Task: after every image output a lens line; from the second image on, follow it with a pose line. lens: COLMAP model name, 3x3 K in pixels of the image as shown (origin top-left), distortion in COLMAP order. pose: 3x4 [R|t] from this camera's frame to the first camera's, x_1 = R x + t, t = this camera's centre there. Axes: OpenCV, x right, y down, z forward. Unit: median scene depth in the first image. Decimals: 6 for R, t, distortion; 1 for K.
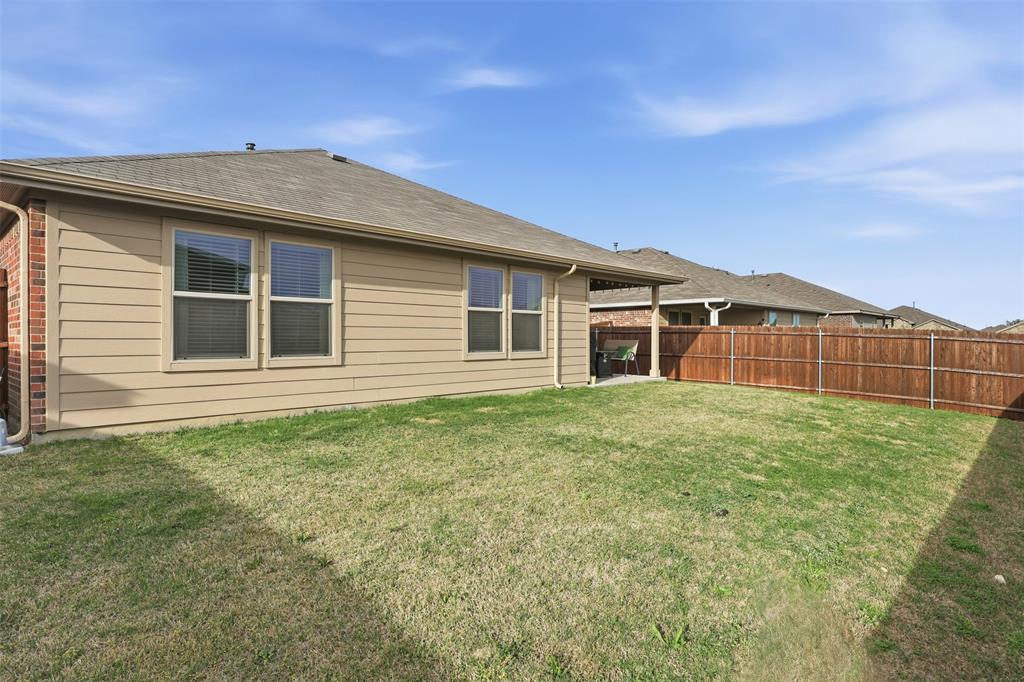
lens RADIAL K [[552.7, 0, 506.4], [0, 552.7, 341.0], [0, 0, 1]] dist [-0.001523, -0.000036]
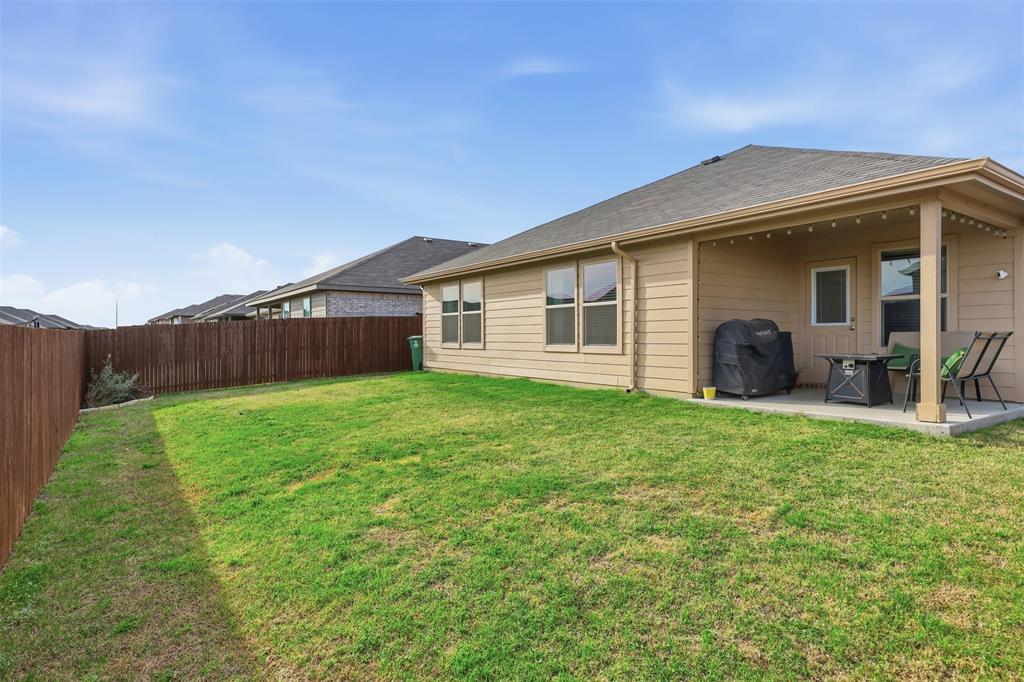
lens RADIAL K [[580.7, 0, 504.9], [0, 580.7, 340.0], [0, 0, 1]] dist [0.001915, -0.001427]
pose [[-0.203761, 0.014230, -0.978917, 1.138336], [0.005457, 0.999895, 0.013399, -0.006385], [0.979006, -0.002611, -0.203817, 1.147761]]
